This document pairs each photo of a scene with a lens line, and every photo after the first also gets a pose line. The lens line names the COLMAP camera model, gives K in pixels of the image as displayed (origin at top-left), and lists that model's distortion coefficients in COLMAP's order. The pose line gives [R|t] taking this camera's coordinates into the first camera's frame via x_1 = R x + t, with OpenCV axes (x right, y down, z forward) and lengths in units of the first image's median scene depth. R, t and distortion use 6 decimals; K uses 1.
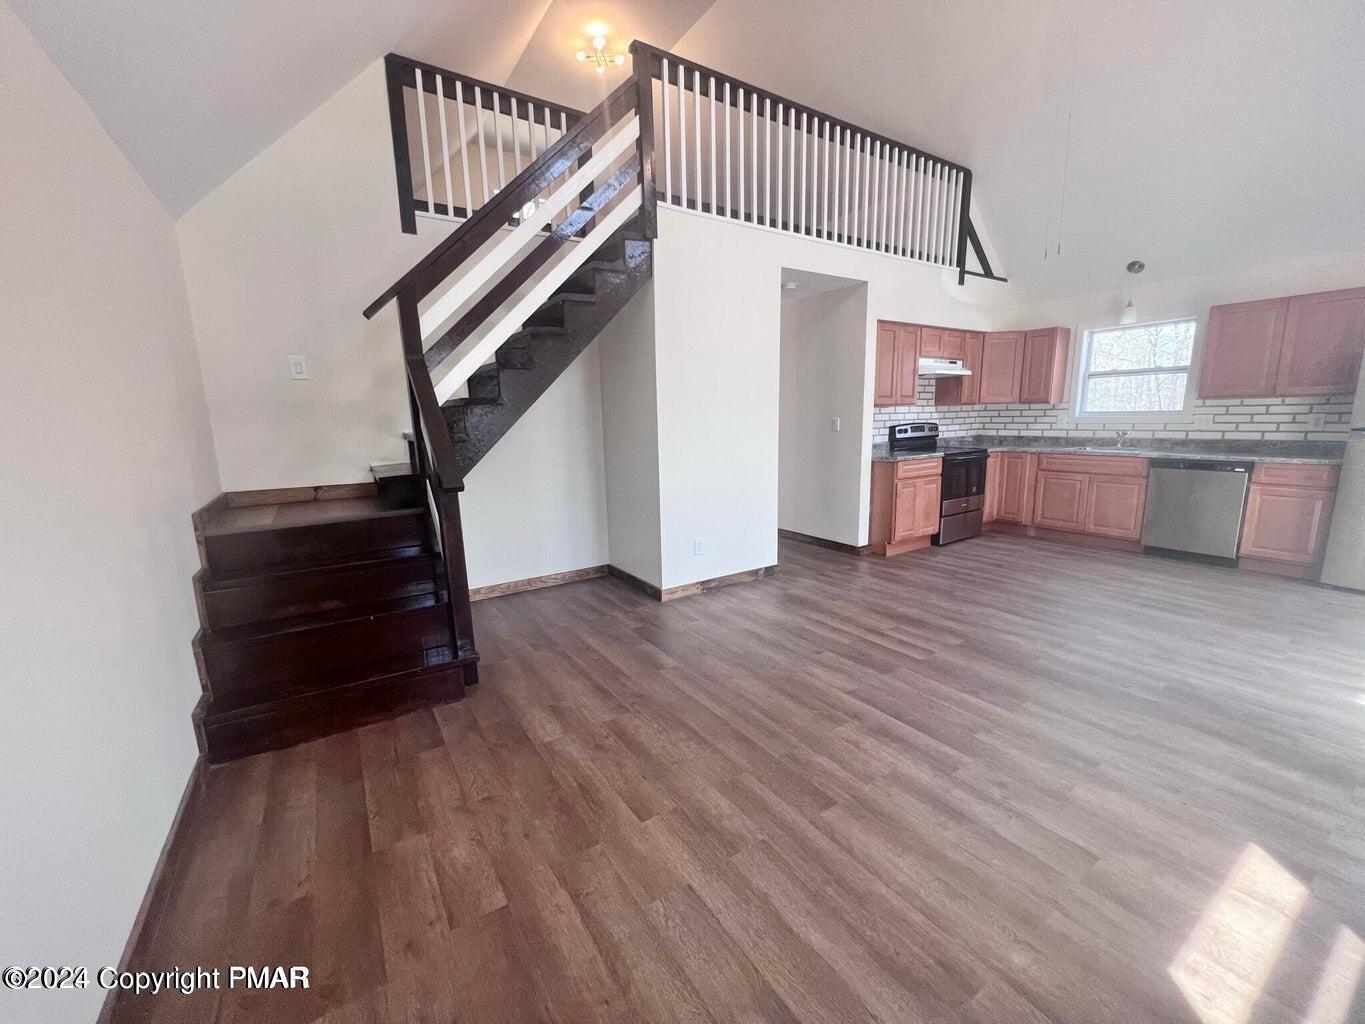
lens RADIAL K [[546.0, 0, 684.7], [0, 546.0, 512.7], [0, 0, 1]] dist [-0.005982, 0.000507]
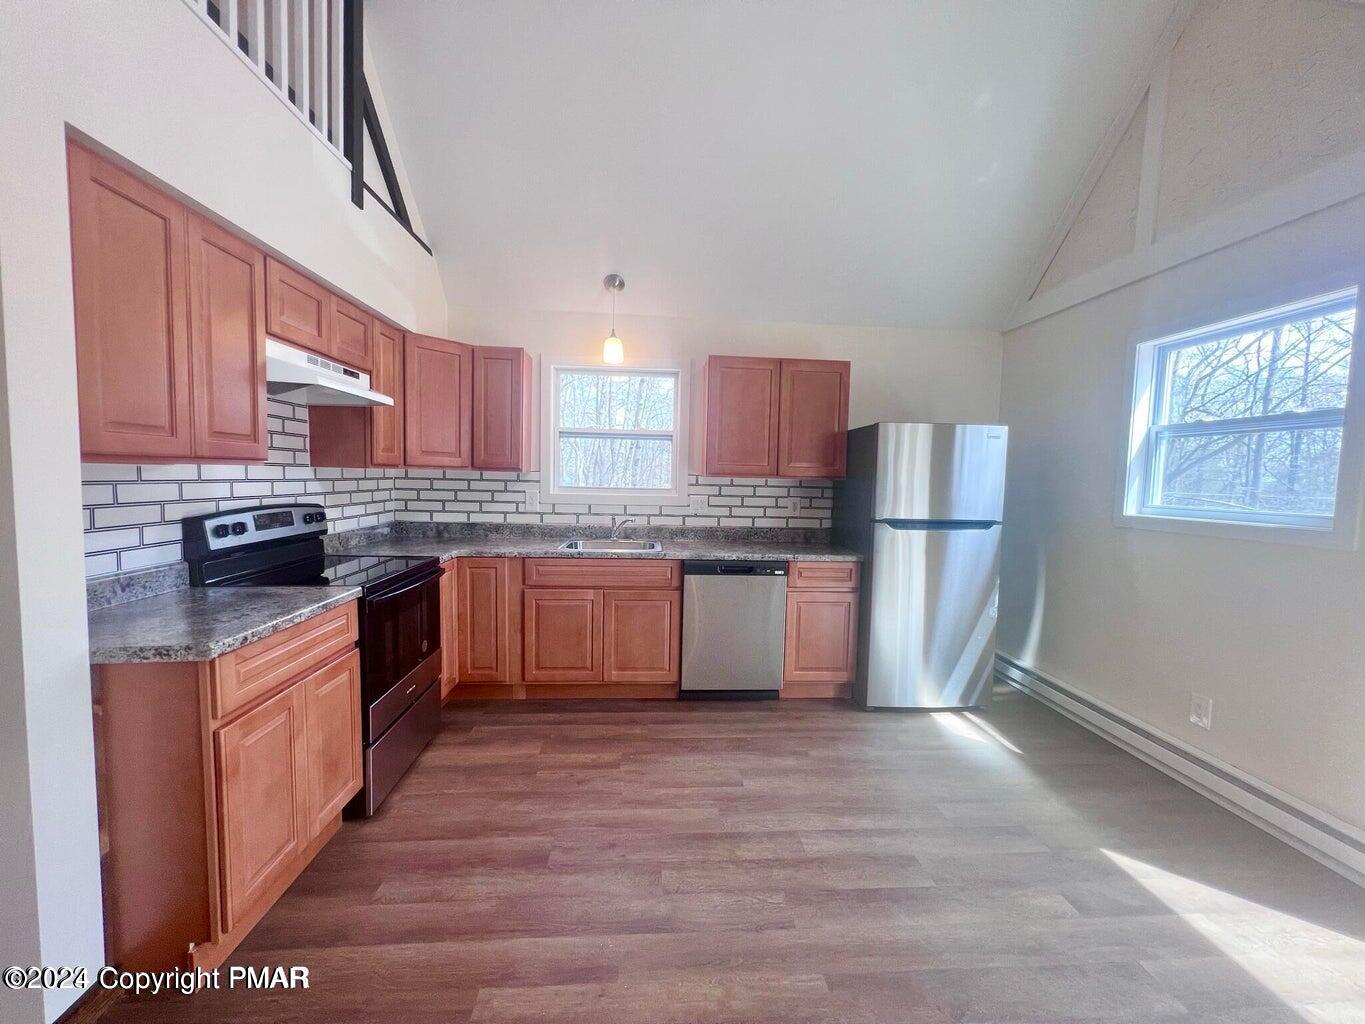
lens RADIAL K [[546.0, 0, 685.0], [0, 546.0, 514.5], [0, 0, 1]] dist [-0.005982, 0.000507]
pose [[0.482682, -0.026045, 0.875409, 0.327547], [0.119180, 0.992213, -0.036194, -0.158486], [-0.867649, 0.121801, 0.482027, 0.800671]]
